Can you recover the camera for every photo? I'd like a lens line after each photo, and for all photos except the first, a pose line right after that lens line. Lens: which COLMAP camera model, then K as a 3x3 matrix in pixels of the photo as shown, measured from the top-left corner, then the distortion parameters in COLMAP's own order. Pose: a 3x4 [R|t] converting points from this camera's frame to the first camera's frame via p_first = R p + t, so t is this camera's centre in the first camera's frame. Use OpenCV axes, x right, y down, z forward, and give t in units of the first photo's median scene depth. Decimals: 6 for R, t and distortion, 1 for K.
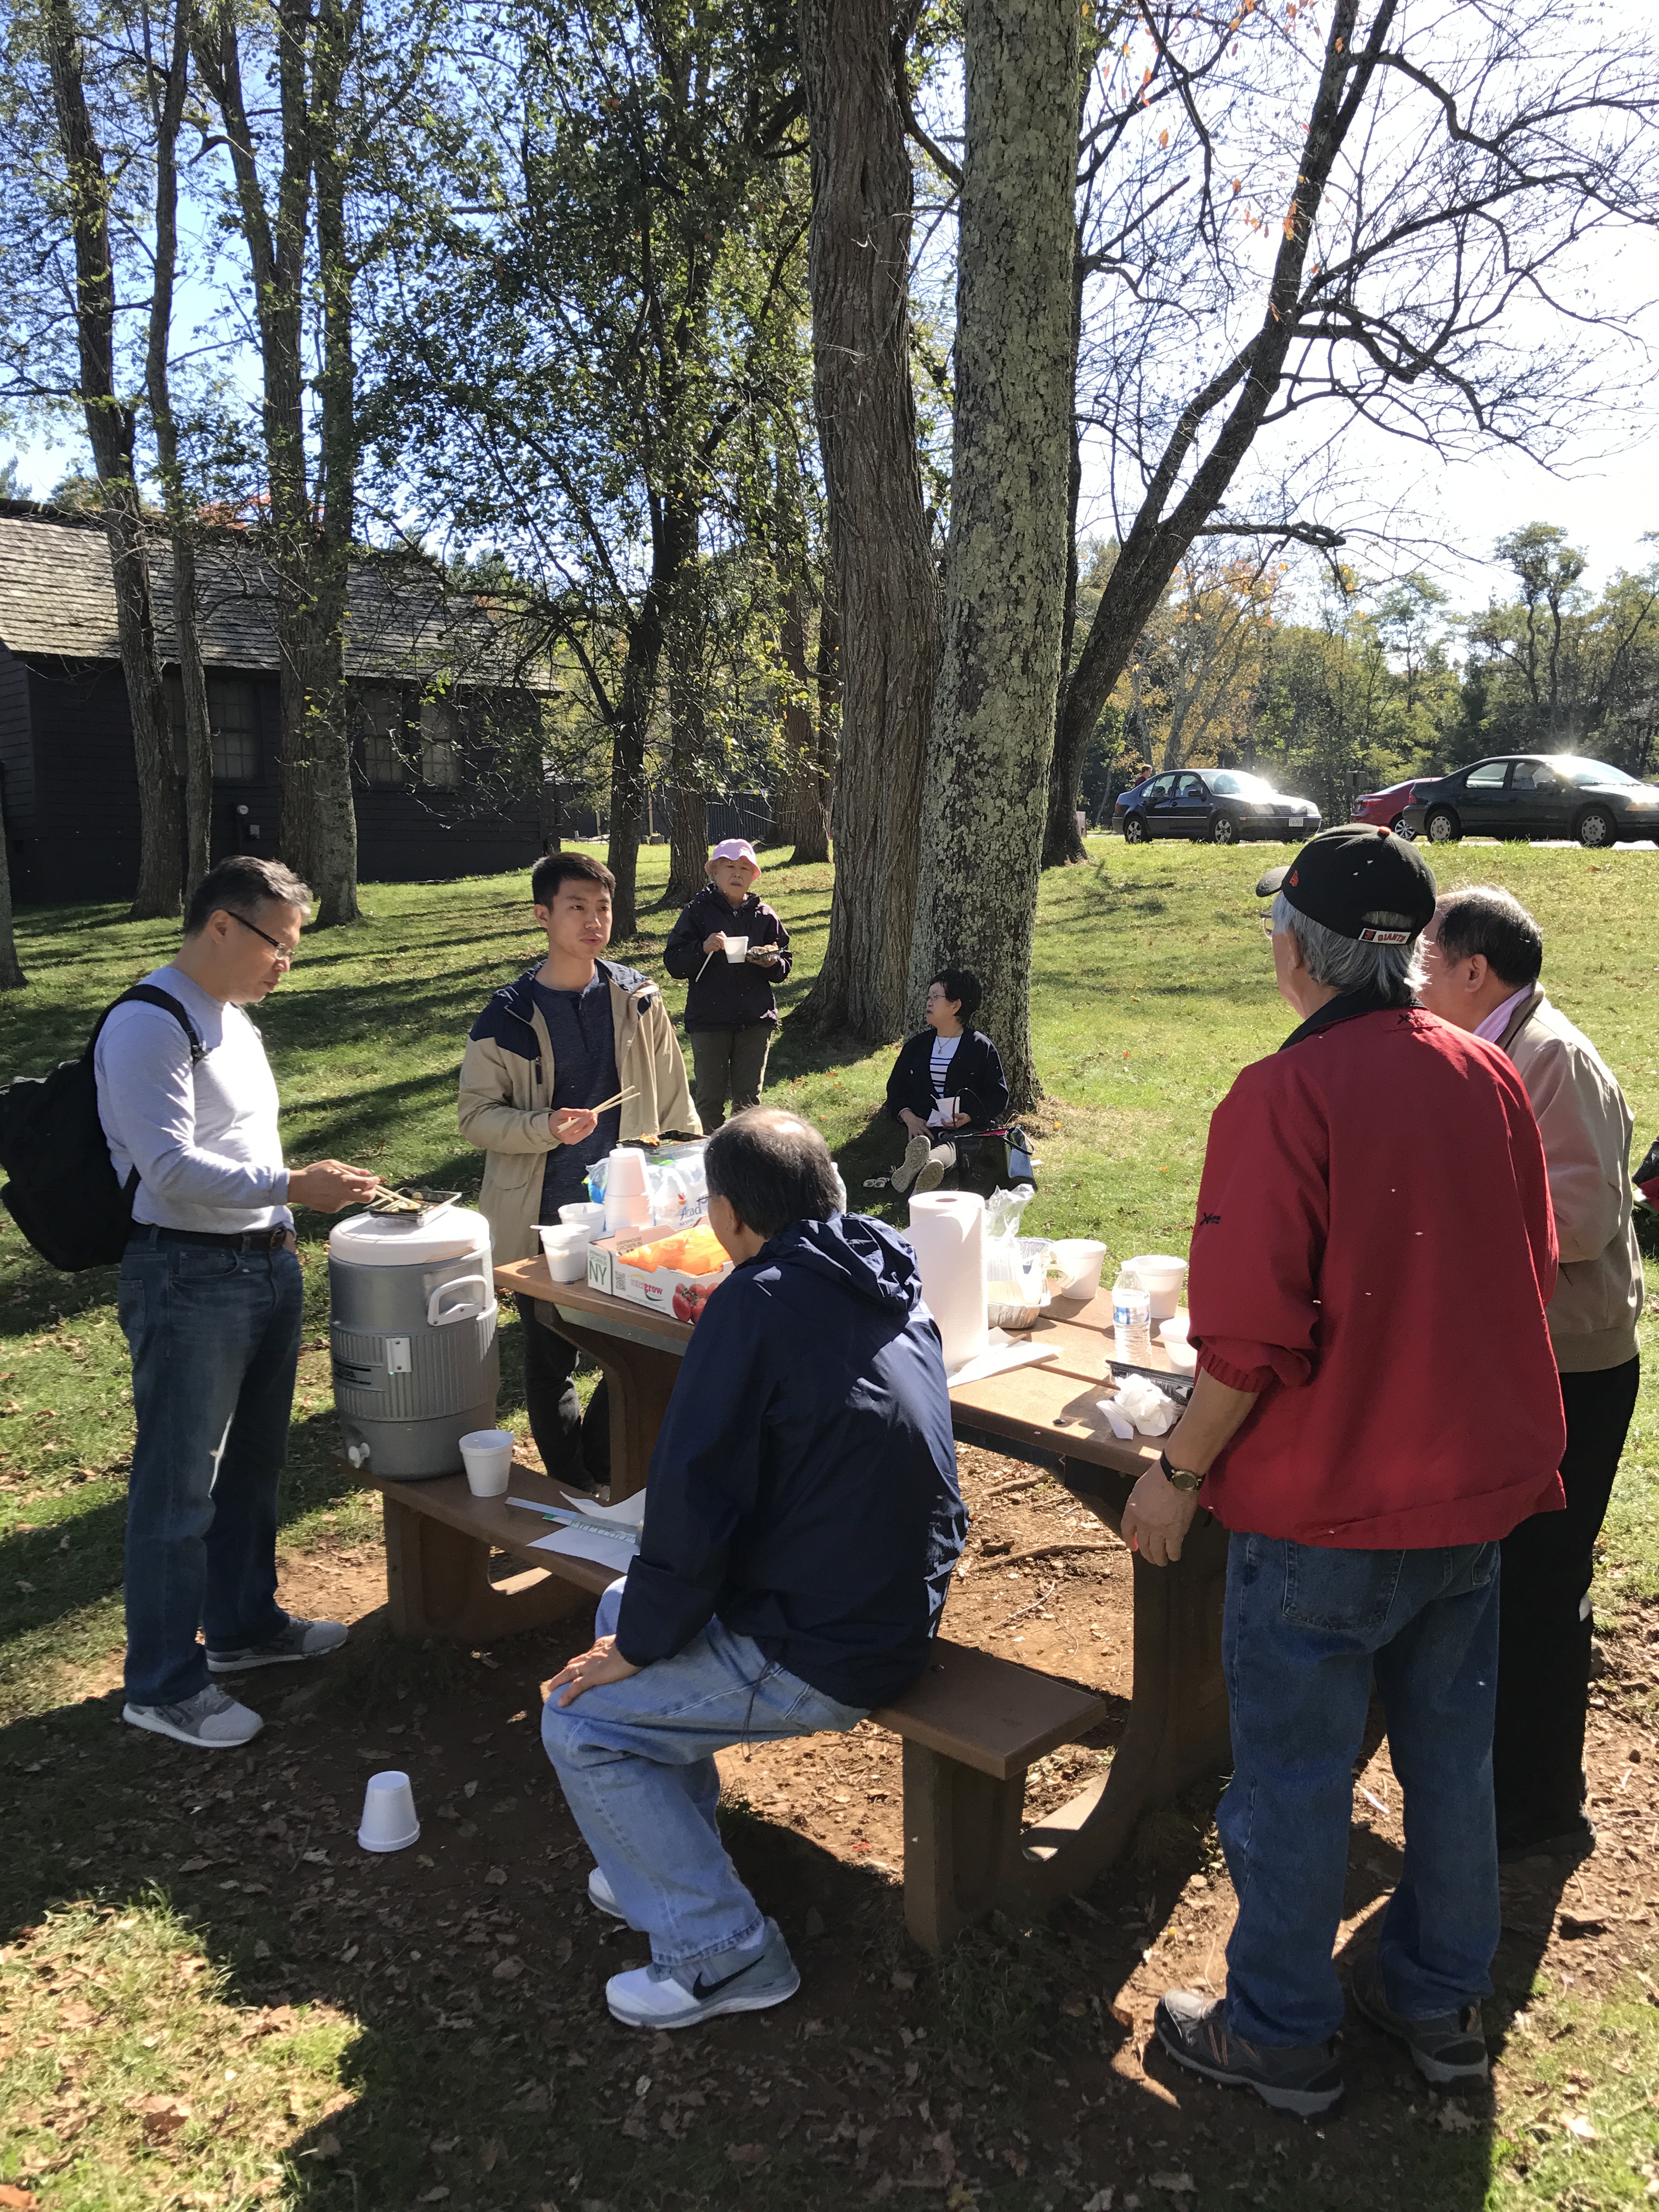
lens RADIAL K [[1878.1, 0, 829.5], [0, 1878.1, 1106.0], [0, 0, 1]] dist [0.011399, 0.006272]
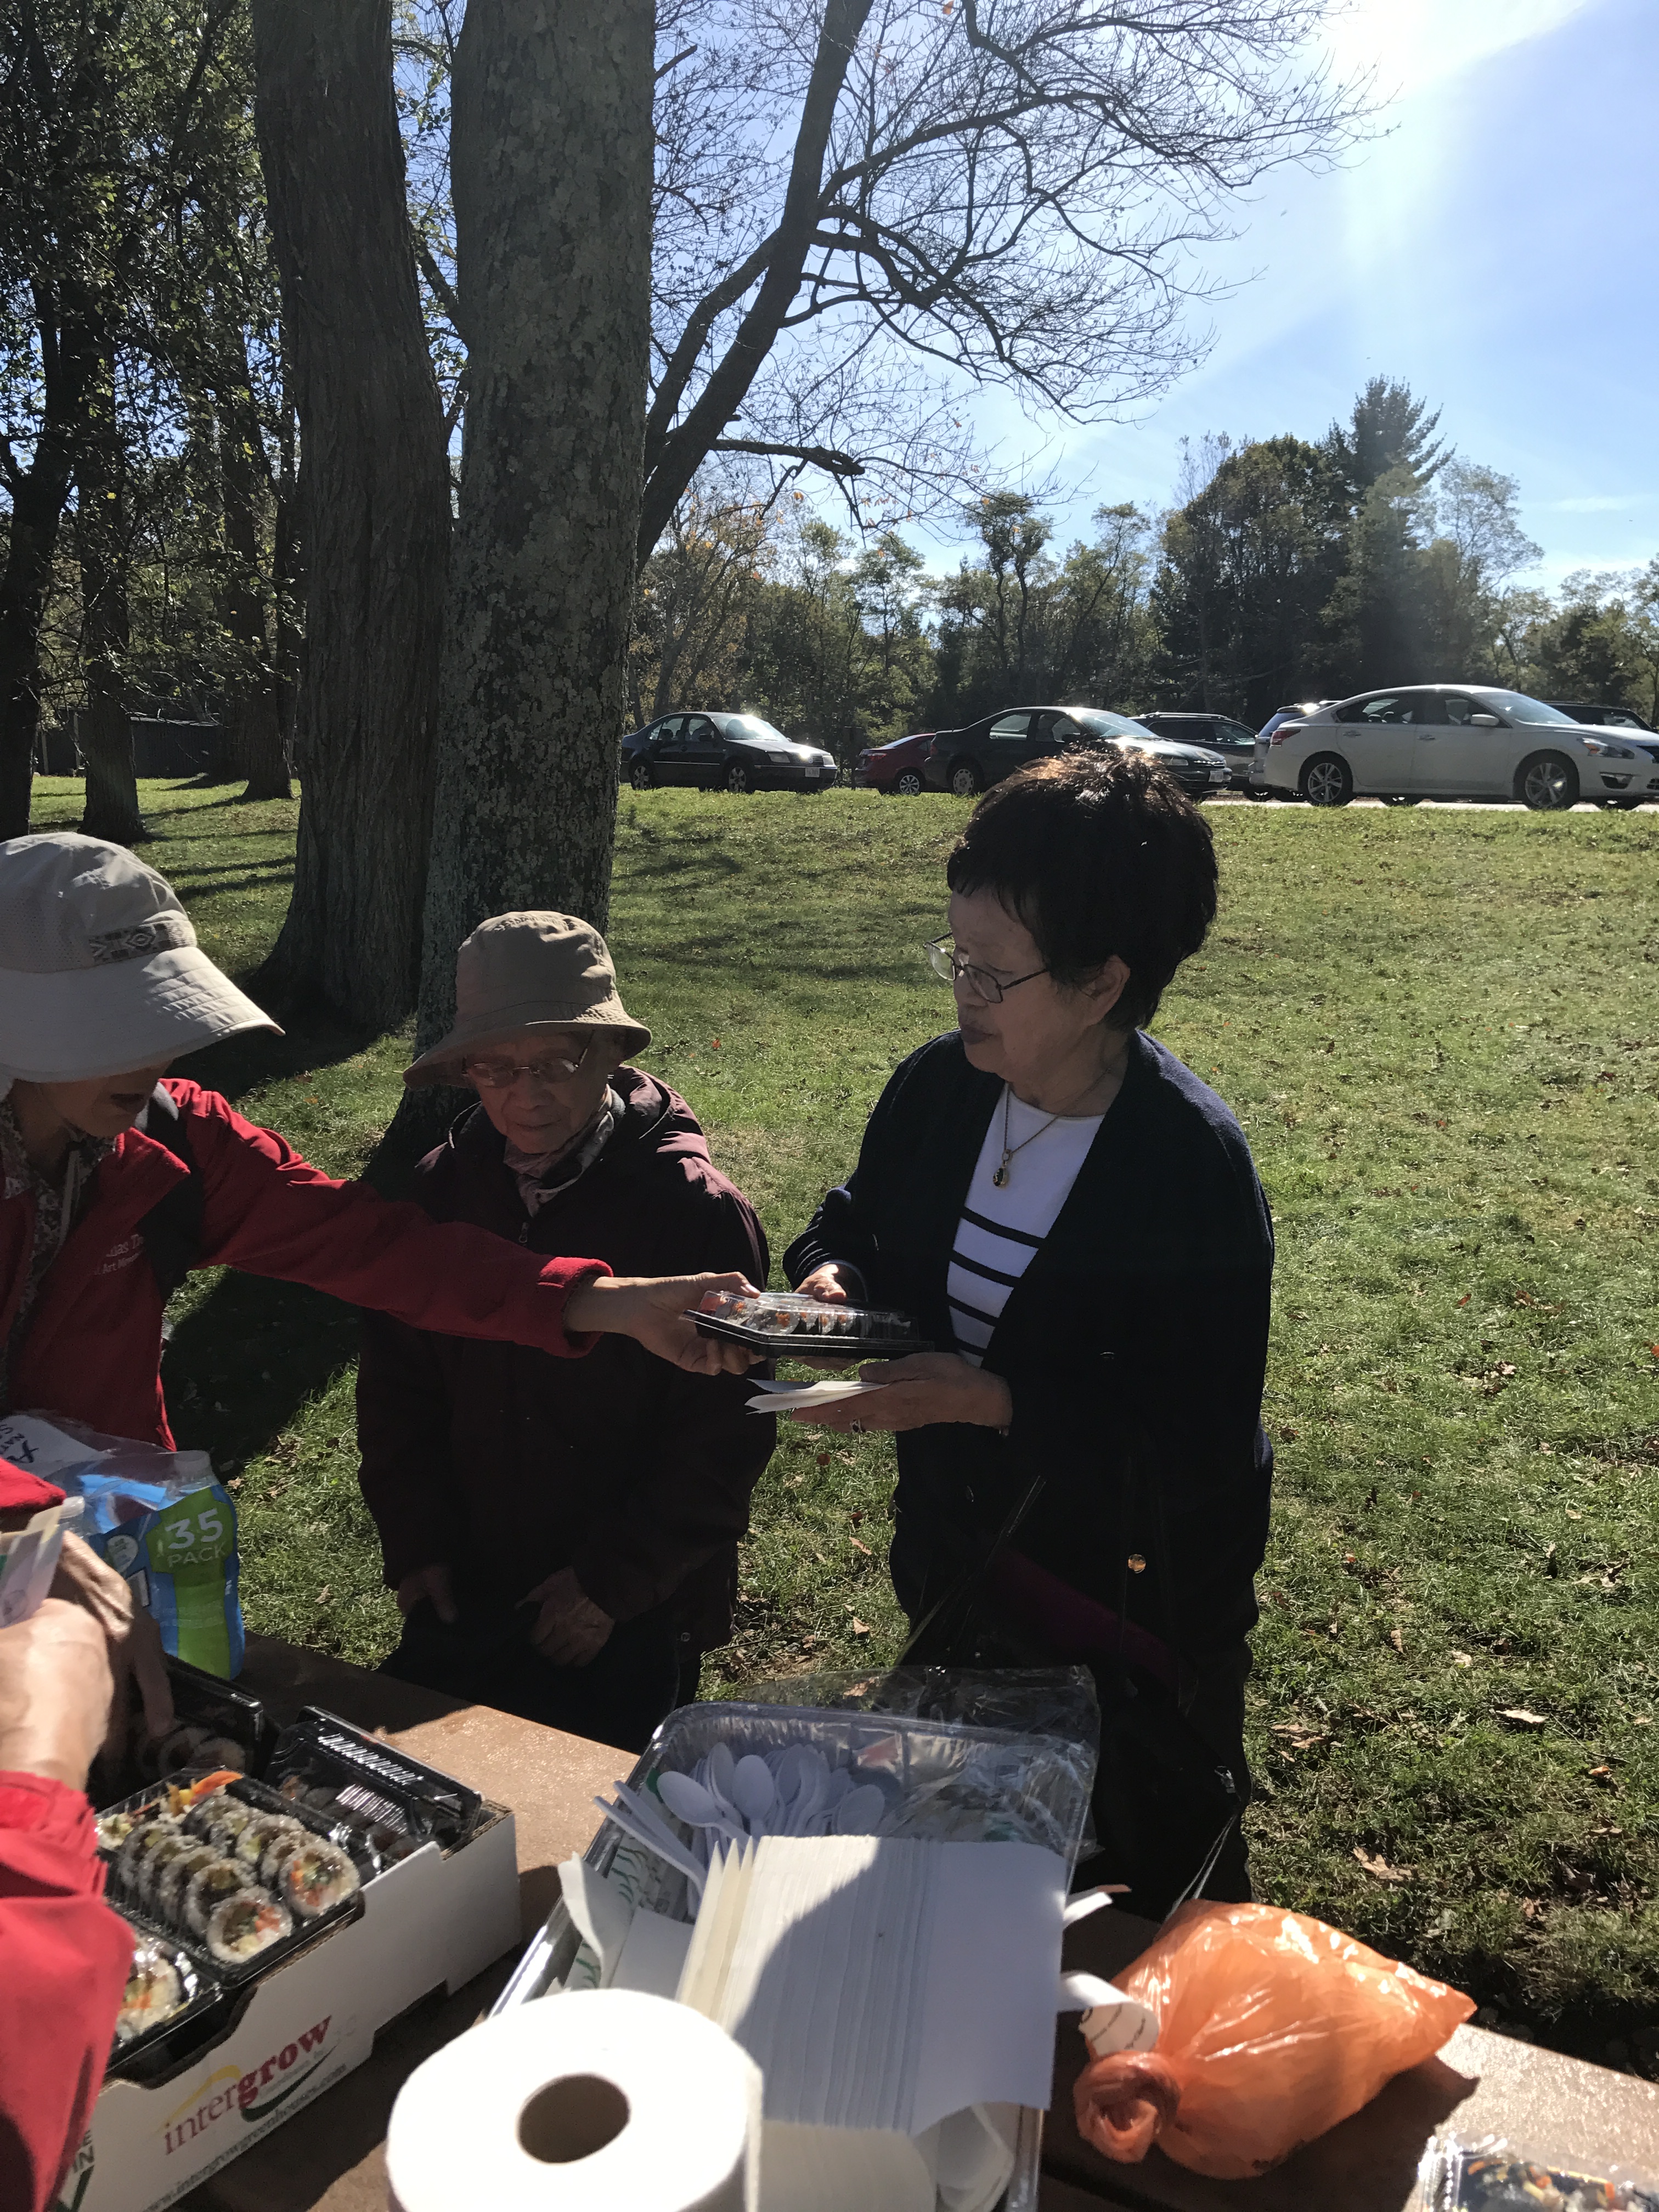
lens RADIAL K [[1816.2, 0, 831.2], [0, 1816.2, 1060.5], [0, 0, 1]] dist [-0.095676, 0.159700]
pose [[0.958537, -0.023761, 0.283976, -0.000671], [0.023830, 0.999711, 0.003212, -0.011915], [-0.283970, 0.003688, 0.958826, 0.152453]]
